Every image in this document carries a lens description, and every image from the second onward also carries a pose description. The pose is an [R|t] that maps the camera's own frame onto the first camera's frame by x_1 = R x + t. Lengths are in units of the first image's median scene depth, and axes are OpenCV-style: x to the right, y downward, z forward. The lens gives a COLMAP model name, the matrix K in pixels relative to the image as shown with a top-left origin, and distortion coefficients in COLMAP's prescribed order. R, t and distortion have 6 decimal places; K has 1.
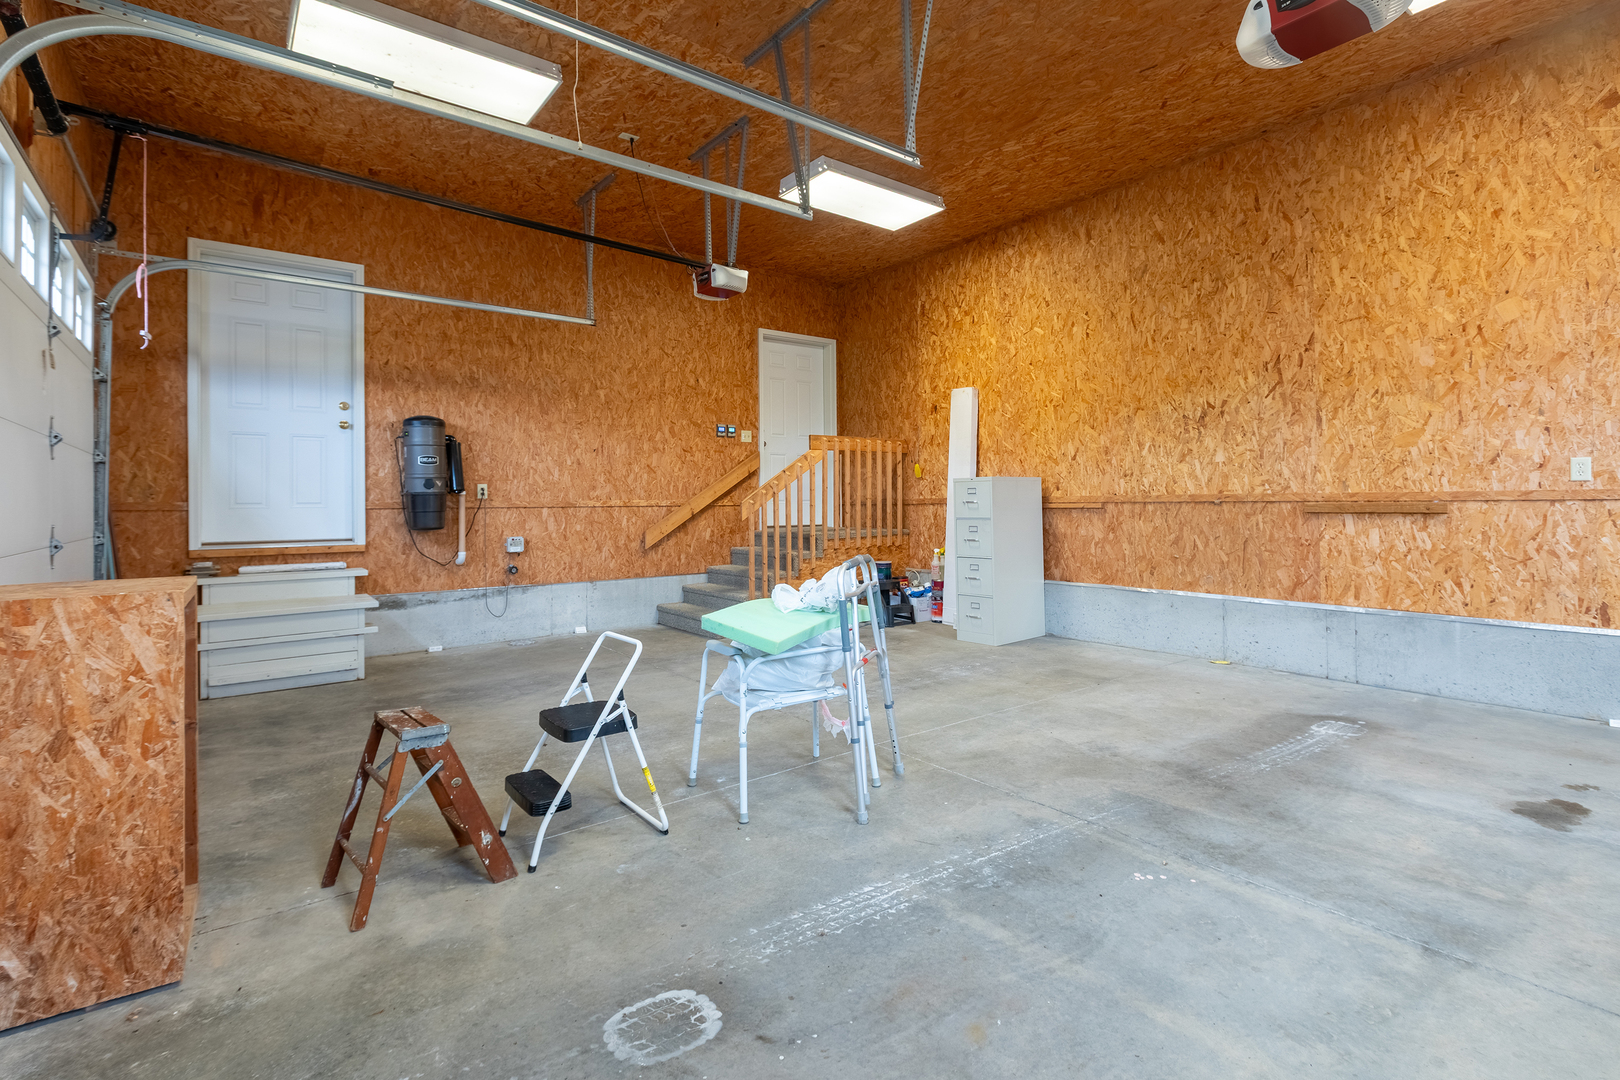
lens RADIAL K [[756.0, 0, 808.5], [0, 756.0, 500.1], [0, 0, 1]] dist [0.002301, -0.001914]
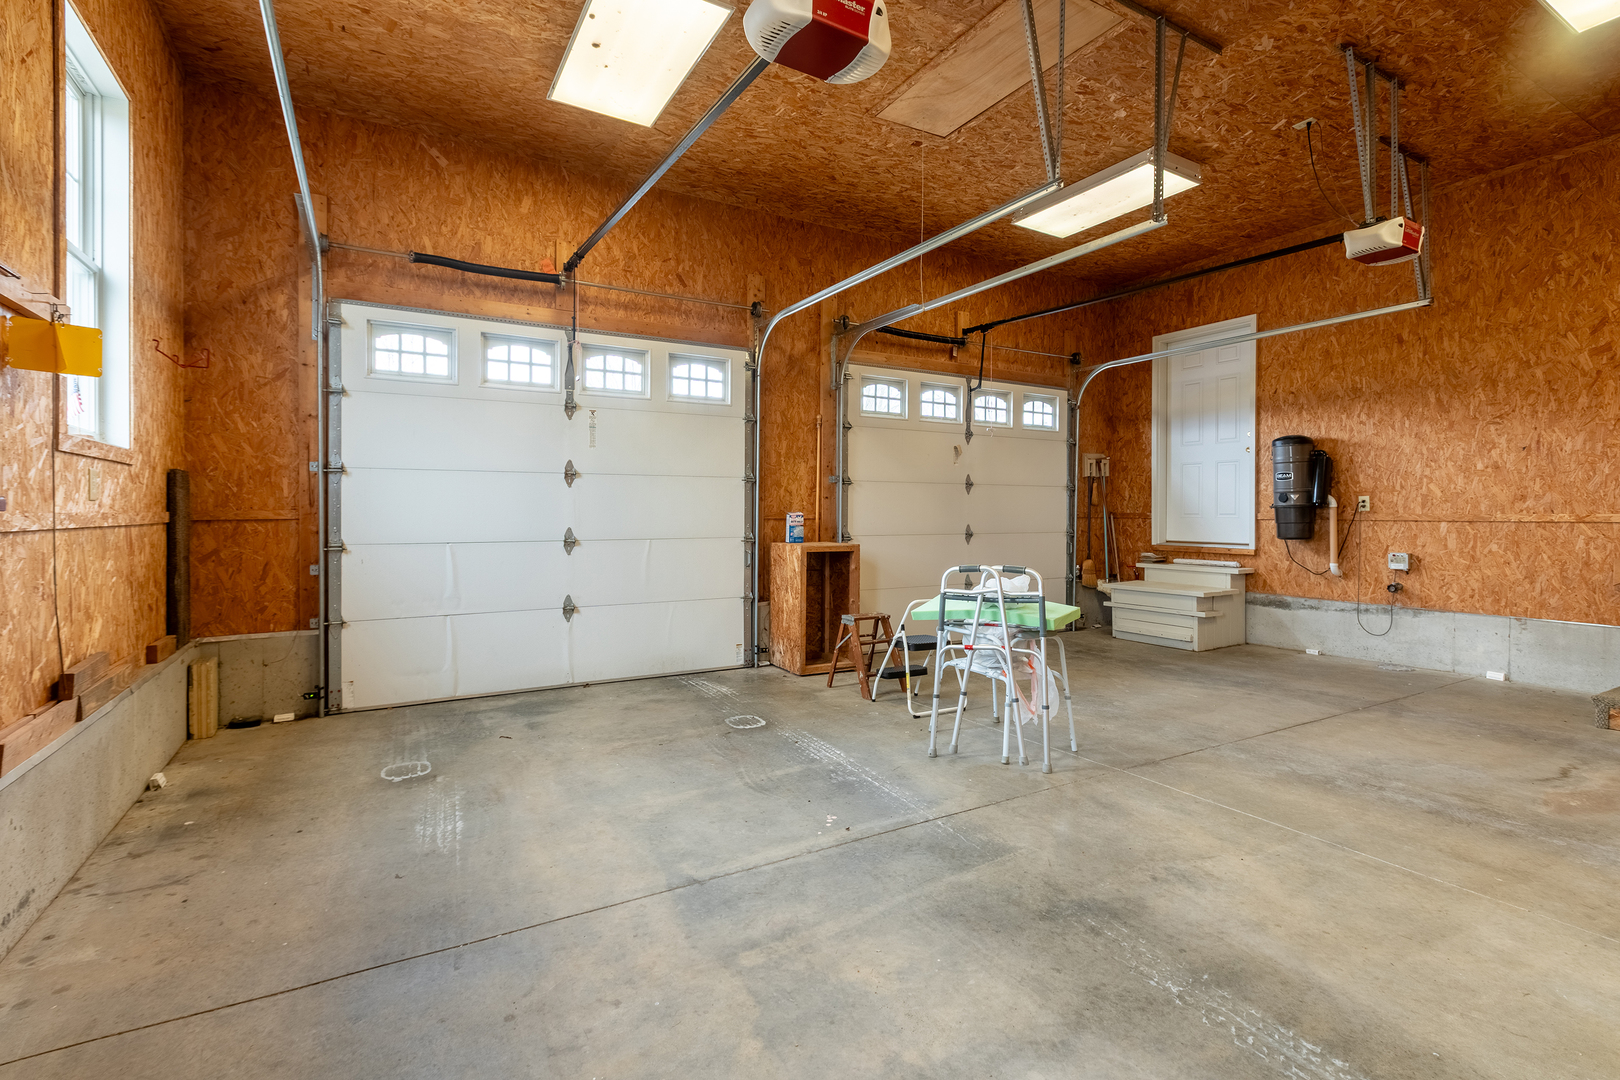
lens RADIAL K [[756.0, 0, 811.8], [0, 756.0, 525.6], [0, 0, 1]] dist [0.002301, -0.001914]
pose [[-0.117831, 0.025086, -0.992717, 0.712341], [0.002764, 0.999685, 0.024934, -0.010931], [0.993030, 0.000194, -0.117863, 0.469841]]
